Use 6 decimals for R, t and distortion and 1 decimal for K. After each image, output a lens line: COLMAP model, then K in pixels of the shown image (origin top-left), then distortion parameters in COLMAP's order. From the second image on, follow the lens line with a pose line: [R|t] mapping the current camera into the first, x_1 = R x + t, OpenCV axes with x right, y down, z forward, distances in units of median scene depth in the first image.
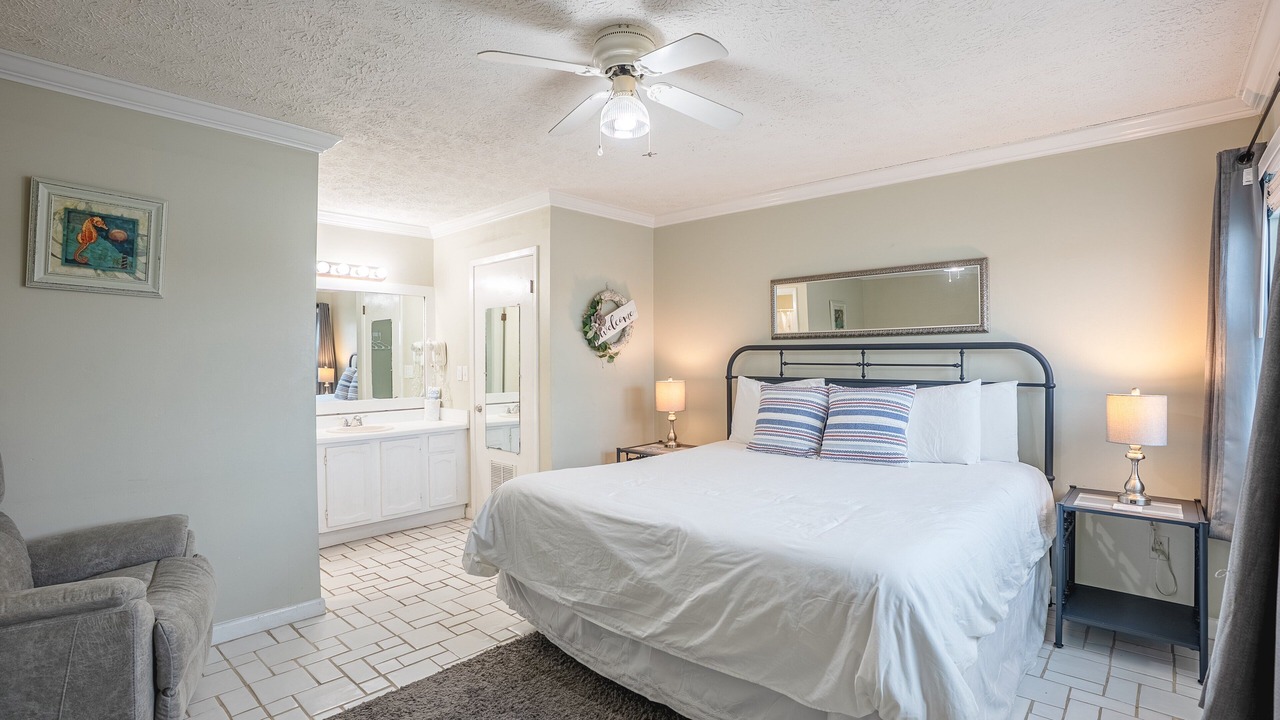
lens RADIAL K [[625.6, 0, 652.0], [0, 625.6, 358.8], [0, 0, 1]] dist [-0.070815, 0.033011]
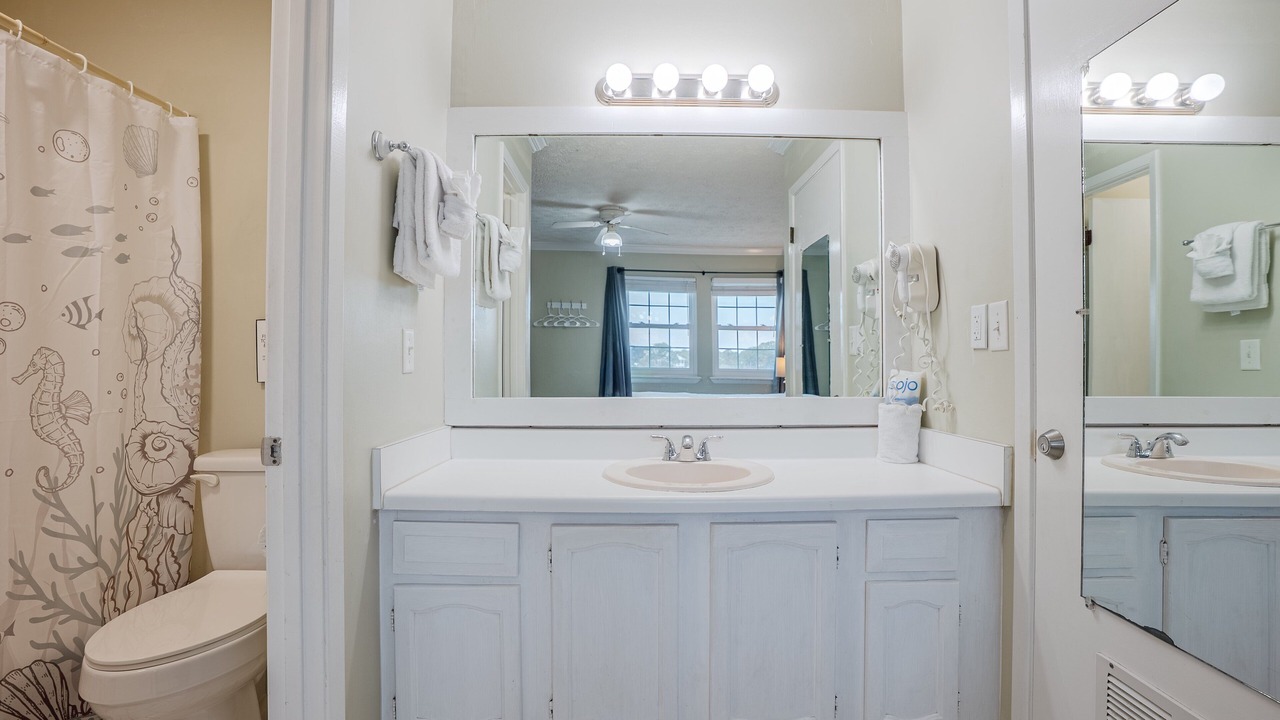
lens RADIAL K [[590.7, 0, 638.9], [0, 590.7, 357.4], [0, 0, 1]] dist [-0.064321, 0.026126]
pose [[0.664854, 0.002084, -0.746970, -0.206555], [-0.005452, 0.999983, -0.002063, 0.040727], [0.746953, 0.005444, 0.664854, 0.683304]]
